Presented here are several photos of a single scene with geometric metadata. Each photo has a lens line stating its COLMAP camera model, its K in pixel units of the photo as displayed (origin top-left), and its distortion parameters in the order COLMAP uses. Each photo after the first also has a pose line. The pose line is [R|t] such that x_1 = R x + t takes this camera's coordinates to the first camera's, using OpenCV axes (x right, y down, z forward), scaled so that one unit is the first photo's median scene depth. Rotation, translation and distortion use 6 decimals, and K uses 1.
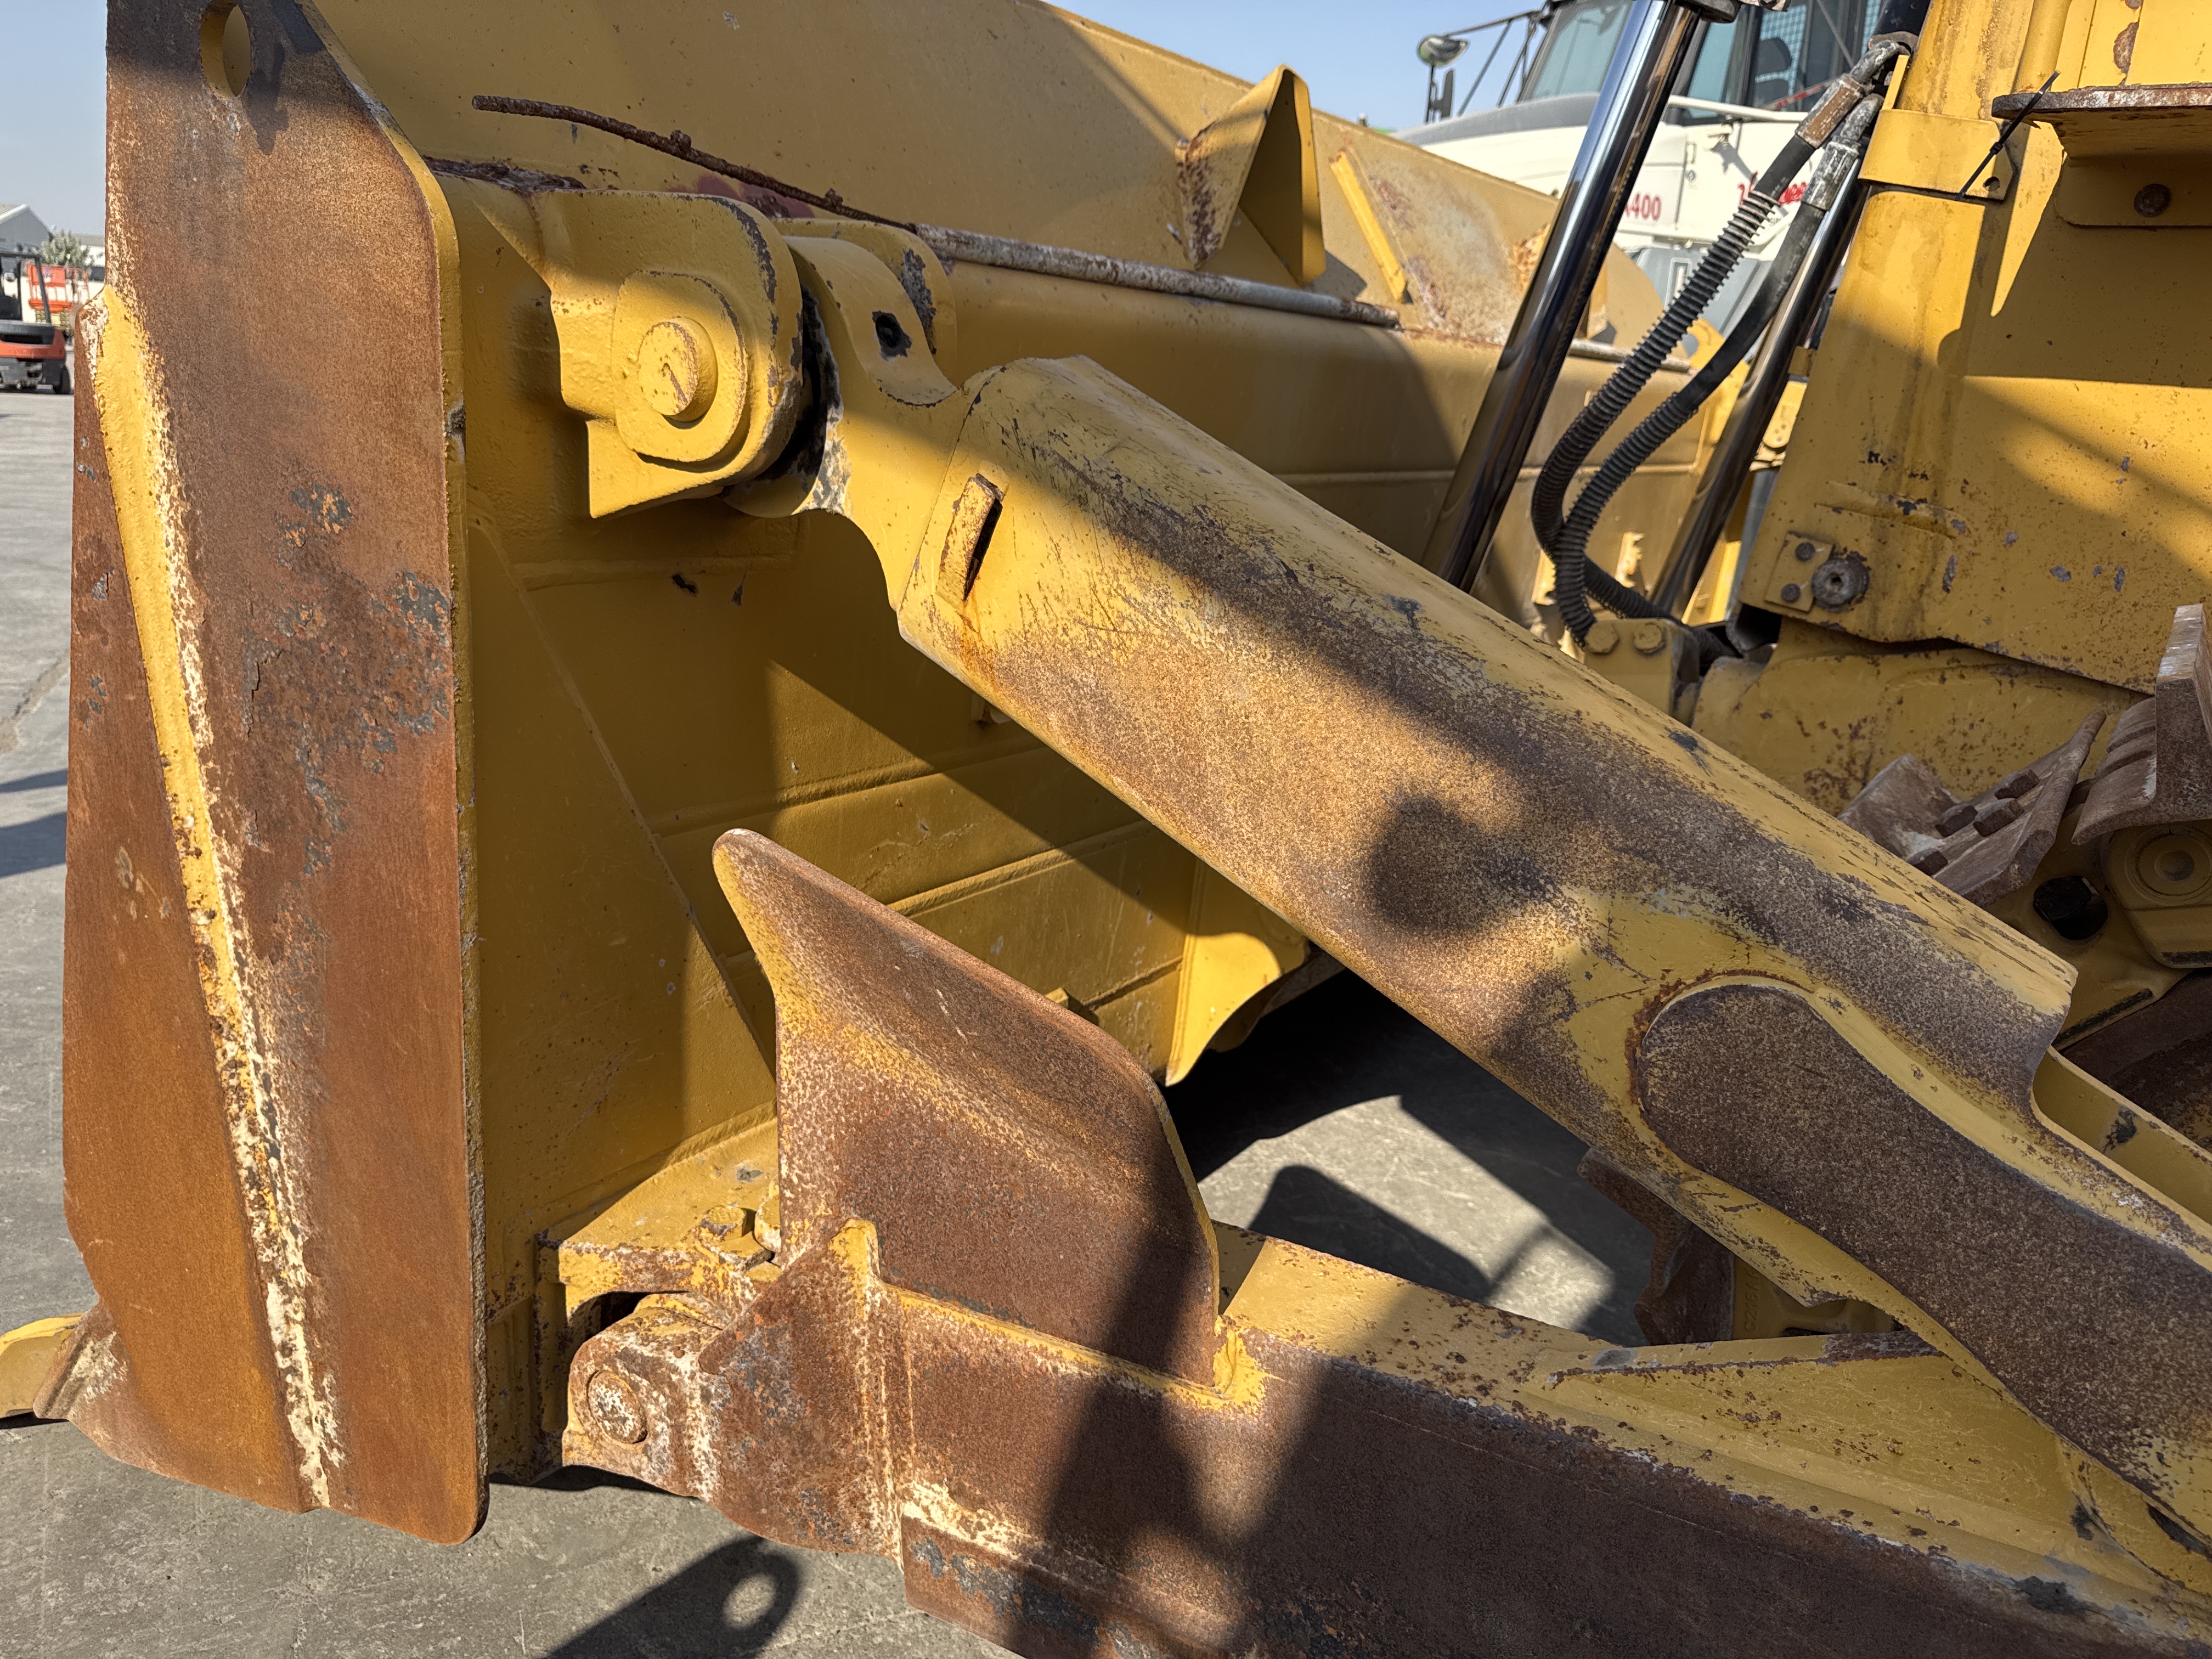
lens RADIAL K [[1531.9, 0, 1201.9], [0, 1531.9, 830.3], [0, 0, 1]] dist [0.170869, -0.260820]
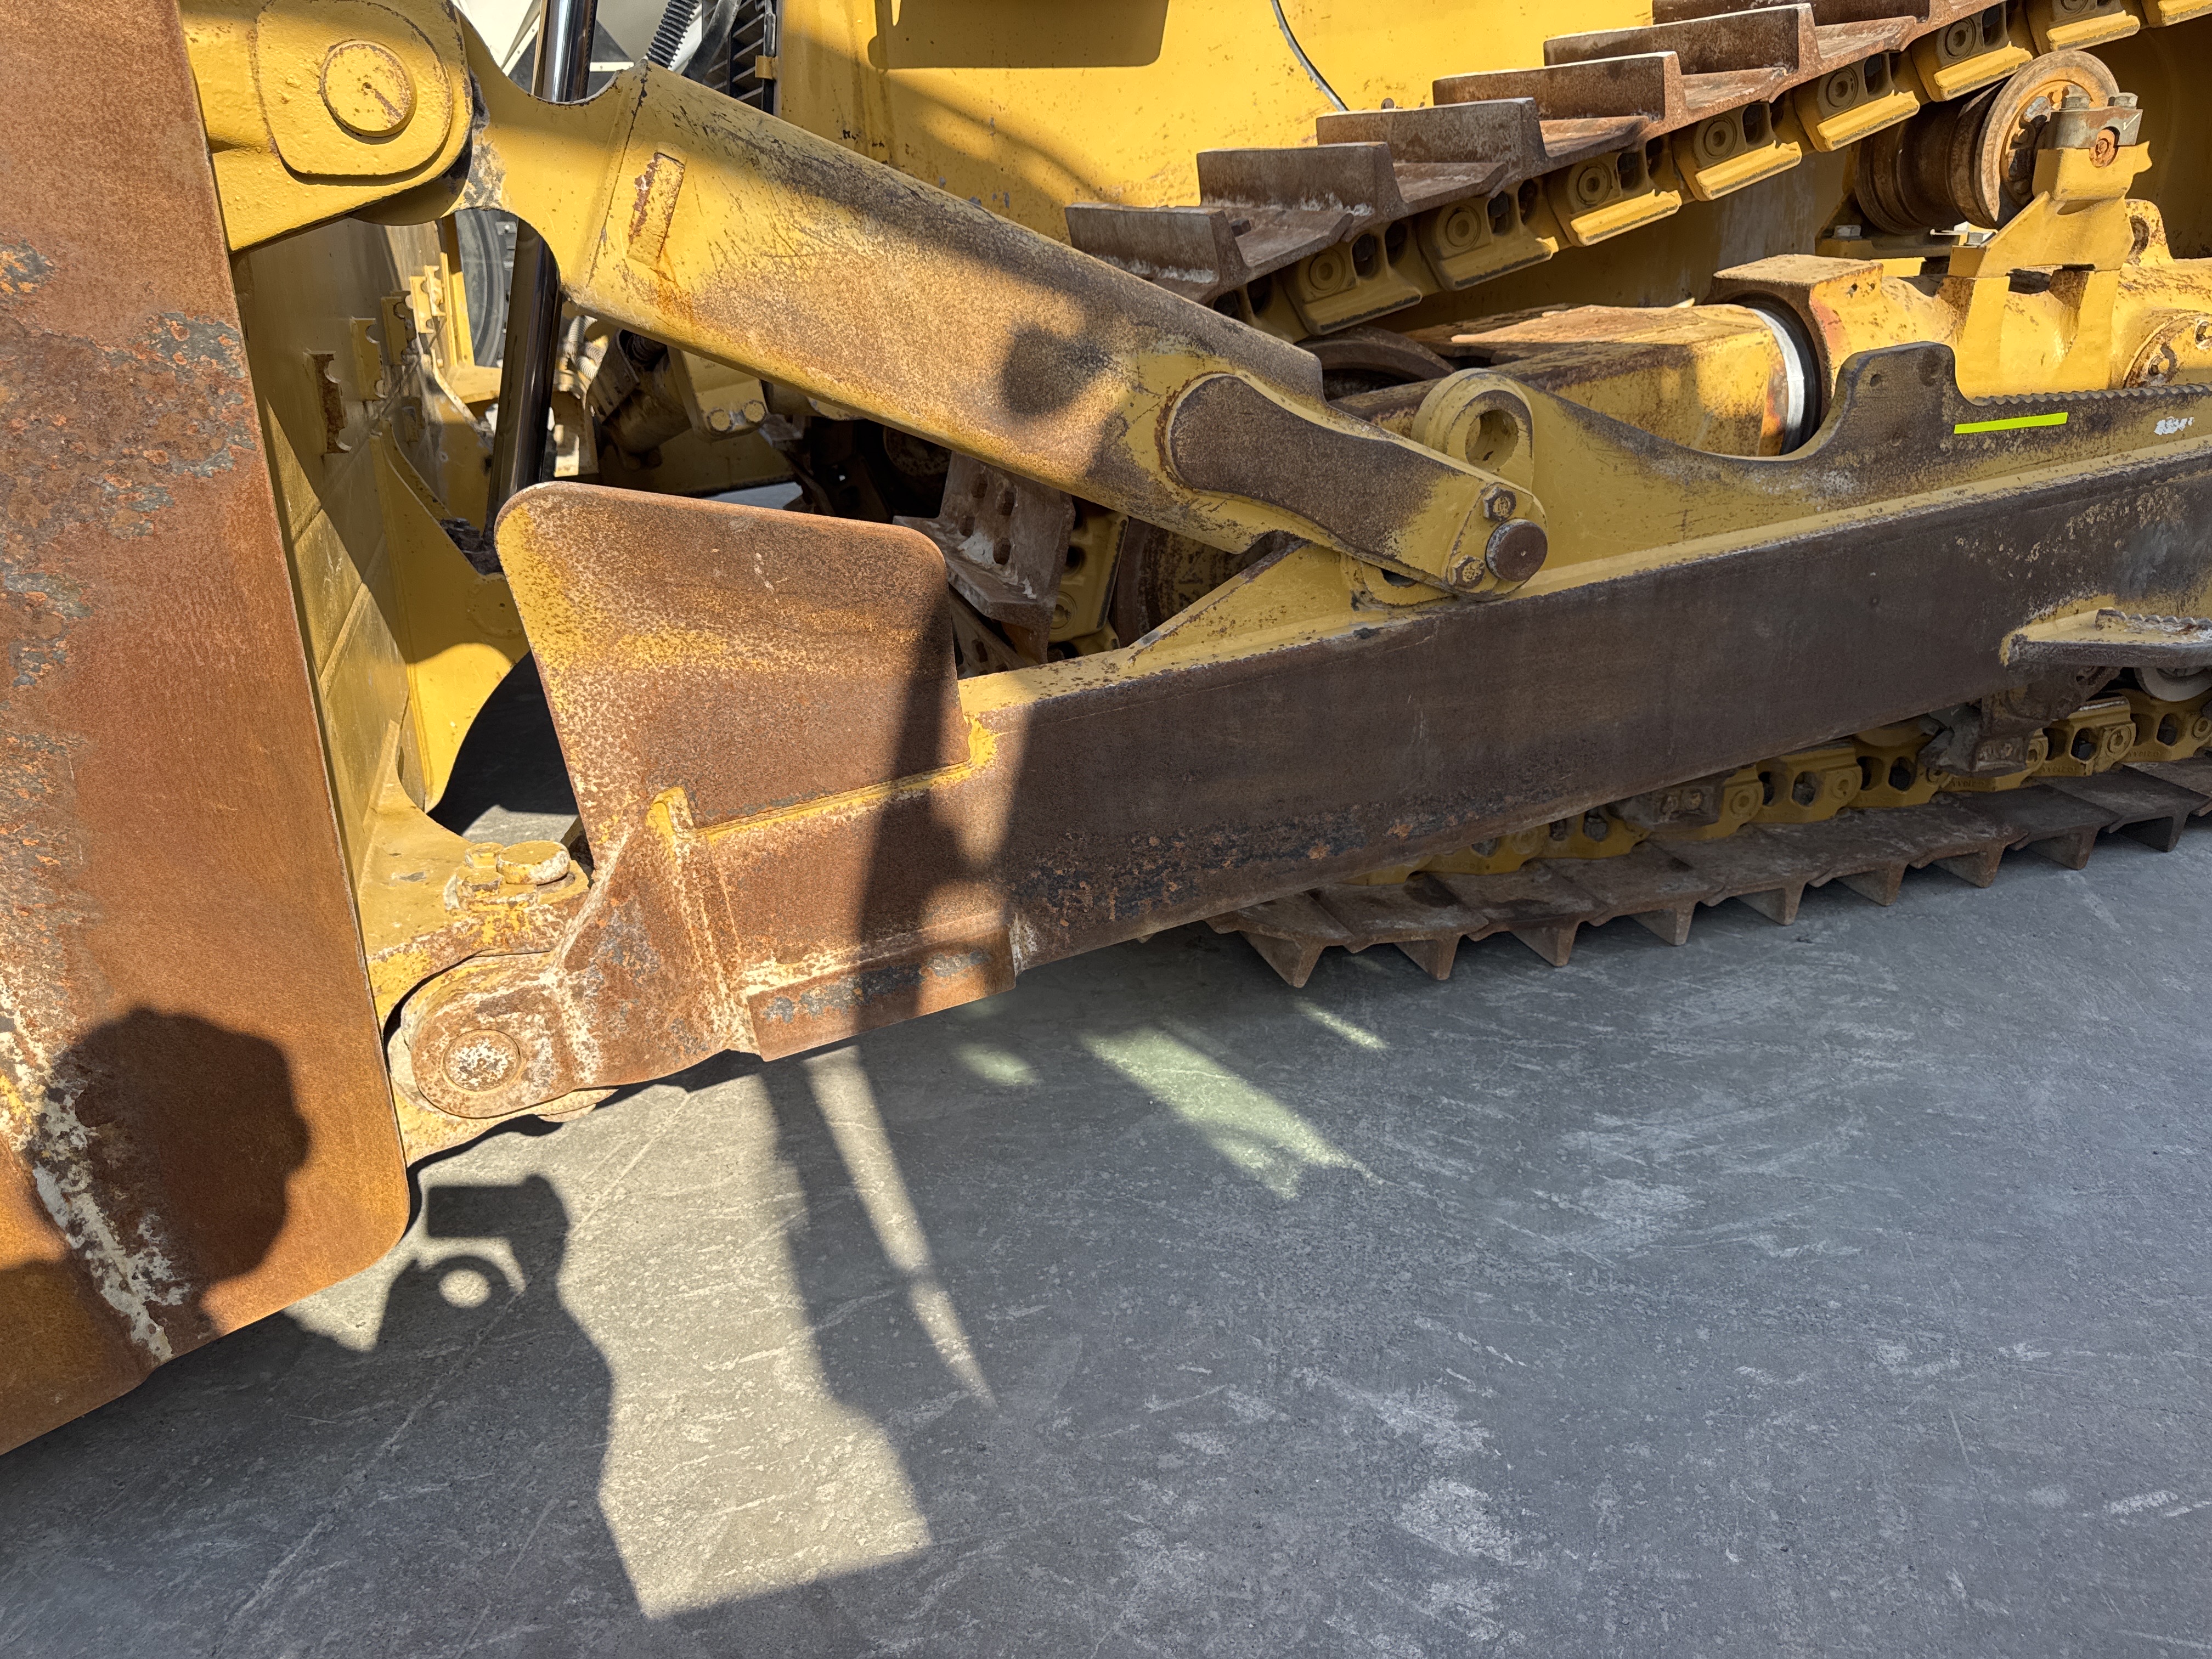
lens RADIAL K [[1584.0, 0, 1098.3], [0, 1584.0, 831.8], [0, 0, 1]] dist [0.019244, -0.030338]
pose [[0.598860, -0.381990, 0.703882, -0.999166], [0.284408, 0.923065, 0.258965, 0.051648], [-0.748651, 0.045106, 0.661428, -0.120022]]
